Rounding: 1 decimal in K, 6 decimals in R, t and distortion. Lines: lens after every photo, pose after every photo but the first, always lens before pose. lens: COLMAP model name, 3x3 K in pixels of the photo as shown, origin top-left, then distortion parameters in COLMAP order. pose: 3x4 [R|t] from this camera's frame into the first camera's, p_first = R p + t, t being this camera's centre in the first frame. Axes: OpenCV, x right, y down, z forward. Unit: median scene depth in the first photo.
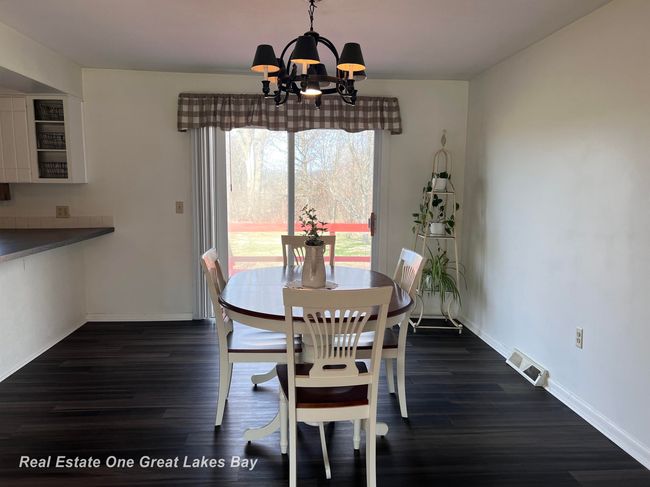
lens RADIAL K [[492.1, 0, 322.9], [0, 492.1, 242.3], [0, 0, 1]] dist [0.057659, -0.007531]
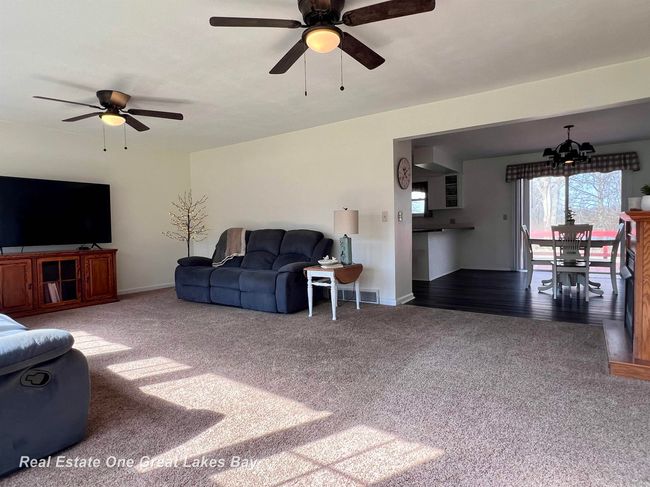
lens RADIAL K [[371.8, 0, 324.7], [0, 371.8, 238.9], [0, 0, 1]] dist [0.006508, 0.001600]
pose [[0.774797, -0.008450, -0.632154, 0.131026], [-0.041935, 0.997022, -0.064723, 0.169554], [0.630818, 0.076657, 0.772135, -0.776002]]
